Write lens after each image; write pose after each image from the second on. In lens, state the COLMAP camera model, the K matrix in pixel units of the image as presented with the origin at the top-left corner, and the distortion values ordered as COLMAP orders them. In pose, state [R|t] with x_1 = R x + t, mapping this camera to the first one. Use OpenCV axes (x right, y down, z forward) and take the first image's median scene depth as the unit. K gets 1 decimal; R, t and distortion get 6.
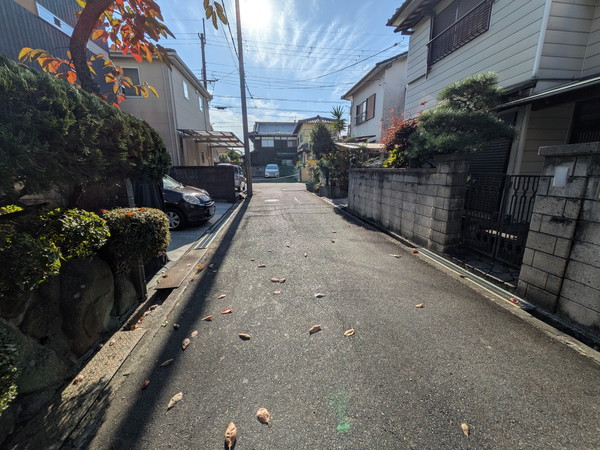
lens RADIAL K [[238.1, 0, 299.8], [0, 238.1, 225.3], [0, 0, 1]] dist [-0.000583, -0.000287]
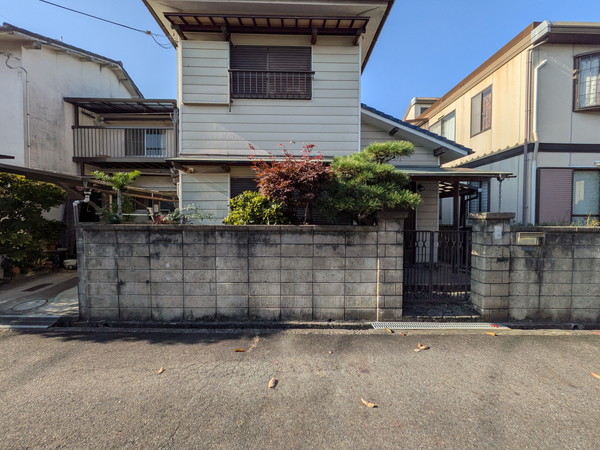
lens RADIAL K [[238.1, 0, 300.3], [0, 238.1, 224.2], [0, 0, 1]] dist [-0.000583, -0.000287]
pose [[0.120698, -0.016633, 0.992550, -0.310565], [0.222270, 0.974927, -0.010691, -0.277594], [-0.967485, 0.221904, 0.121369, 1.083720]]
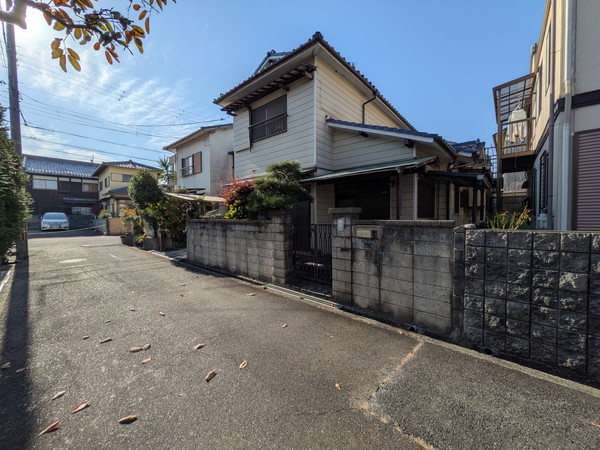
lens RADIAL K [[238.1, 0, 300.6], [0, 238.1, 225.4], [0, 0, 1]] dist [-0.000583, -0.000287]
pose [[0.759146, -0.015578, 0.650733, -0.147201], [0.147841, 0.977713, -0.149065, 0.008532], [-0.633908, 0.209367, 0.744530, -0.066655]]
